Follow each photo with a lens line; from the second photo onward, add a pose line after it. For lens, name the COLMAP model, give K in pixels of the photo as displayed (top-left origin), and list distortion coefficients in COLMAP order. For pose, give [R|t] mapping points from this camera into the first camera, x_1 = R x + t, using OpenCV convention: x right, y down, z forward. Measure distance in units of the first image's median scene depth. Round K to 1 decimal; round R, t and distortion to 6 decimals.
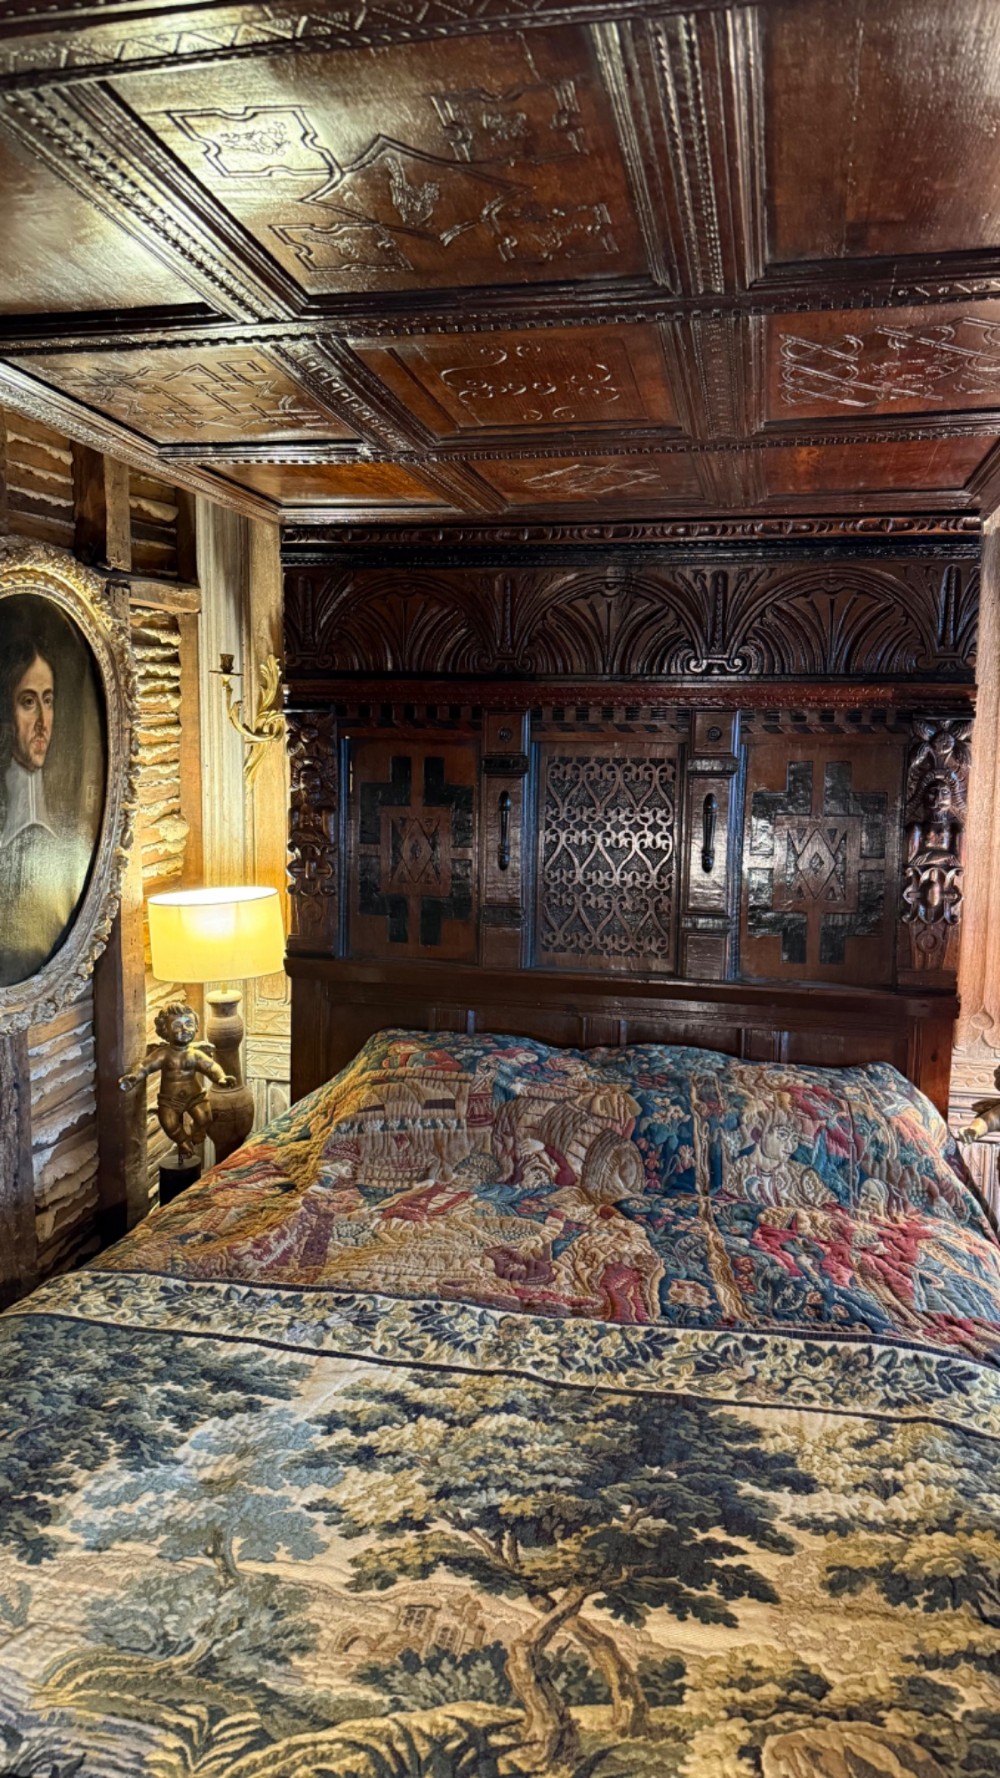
lens RADIAL K [[1235.1, 0, 498.5], [0, 1235.1, 898.5], [0, 0, 1]] dist [0.089478, -0.115490]
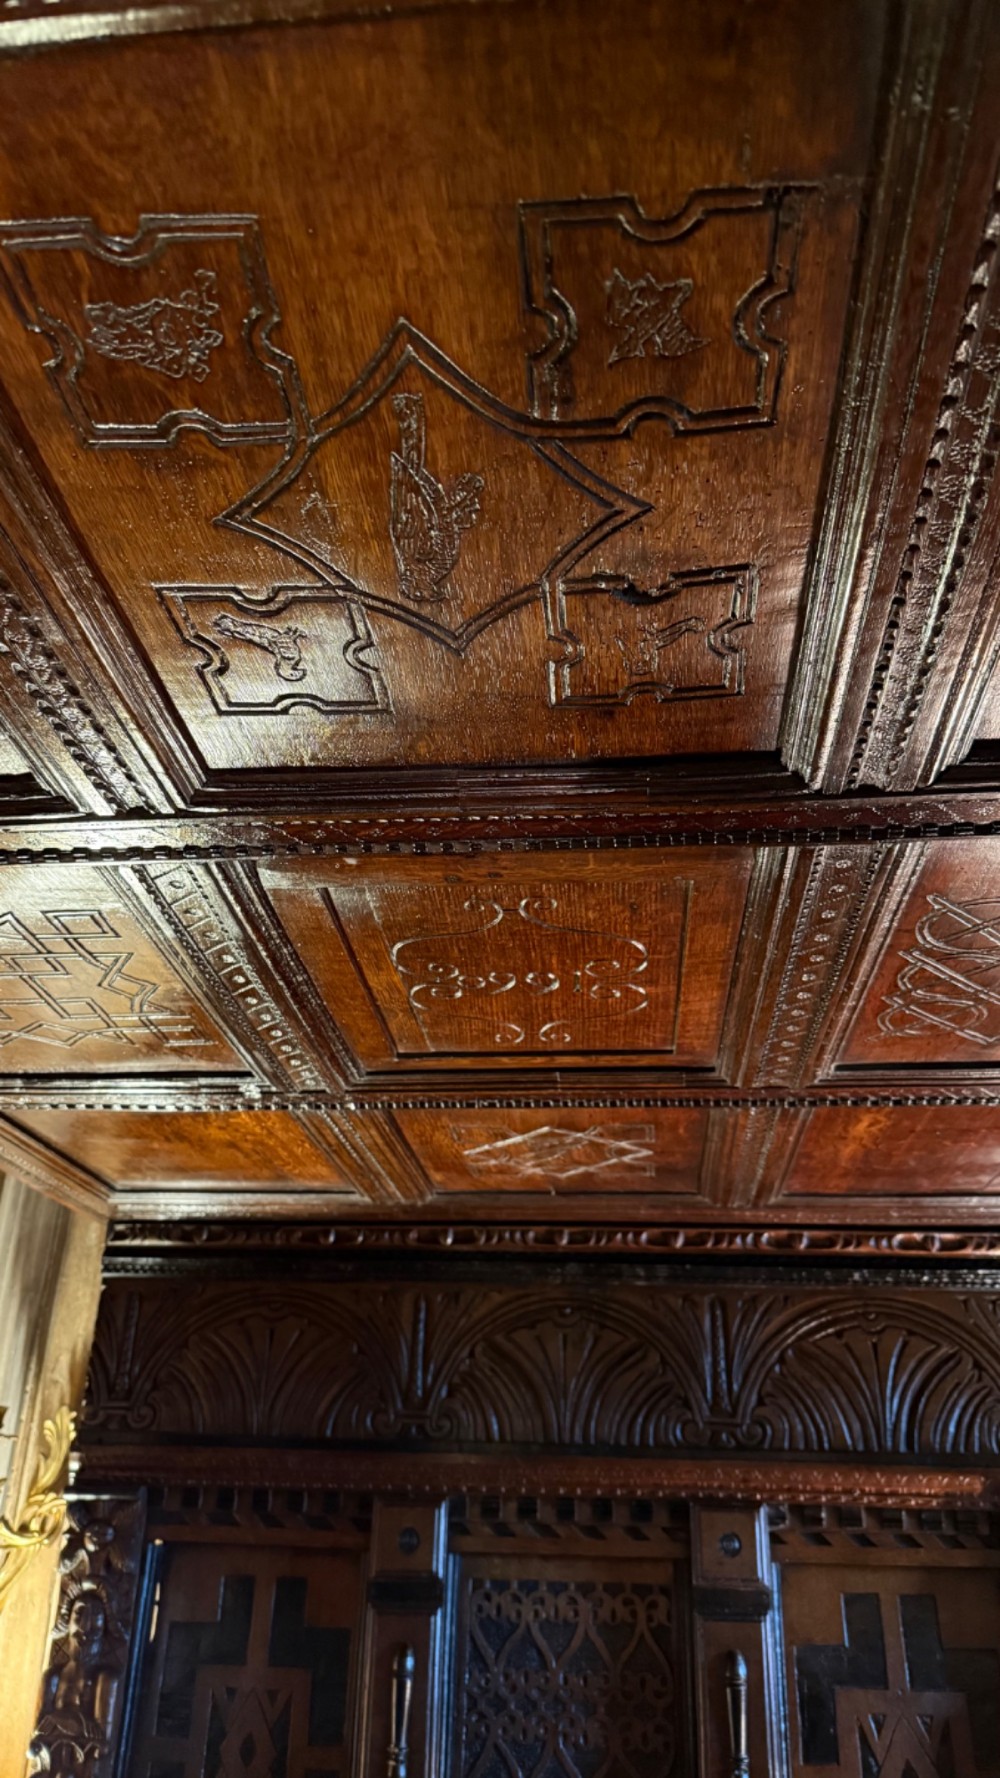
lens RADIAL K [[1266.6, 0, 505.0], [0, 1266.6, 906.4], [0, 0, 1]] dist [0.067631, -0.089166]
pose [[0.992670, 0.062810, 0.103257, -0.041064], [0.003809, 0.837672, -0.546161, -0.052339], [-0.120800, 0.542550, 0.831292, 0.304220]]
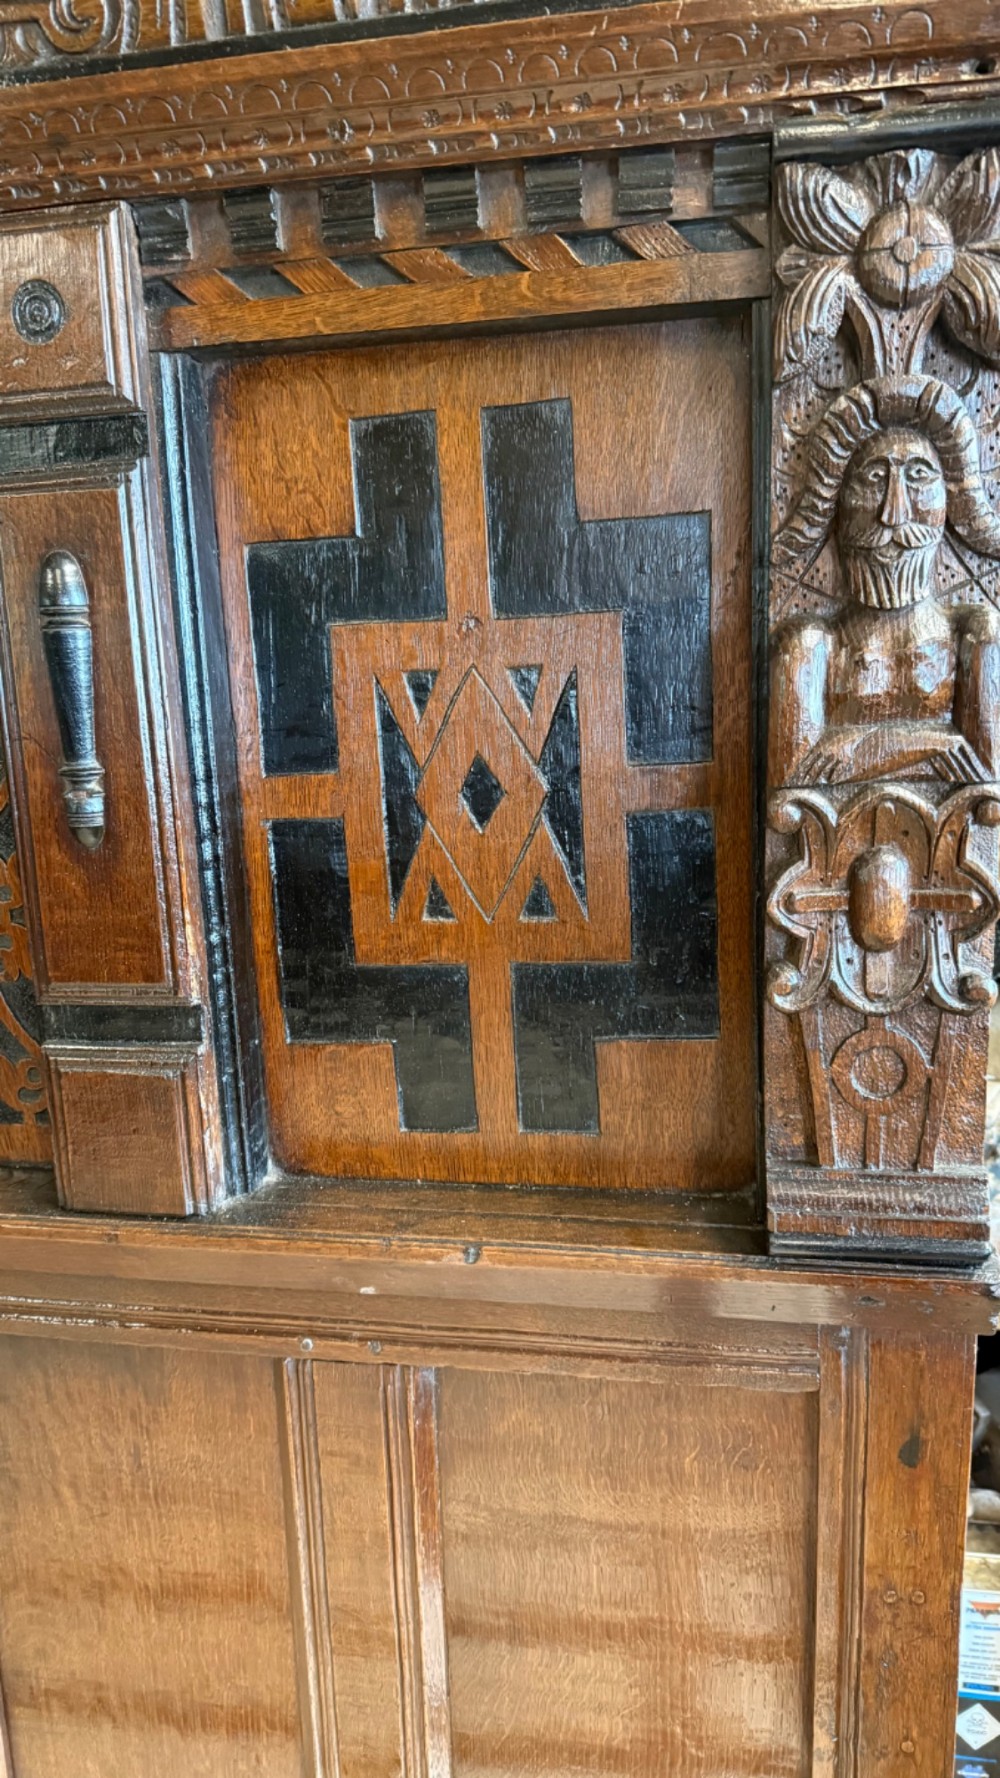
lens RADIAL K [[1221.1, 0, 526.5], [0, 1221.1, 886.6], [0, 0, 1]] dist [0.080733, -0.112371]
pose [[0.998330, -0.051860, 0.025445, 0.300838], [0.050265, 0.996947, 0.059757, -0.026865], [-0.028466, -0.058378, 0.997889, 0.839549]]
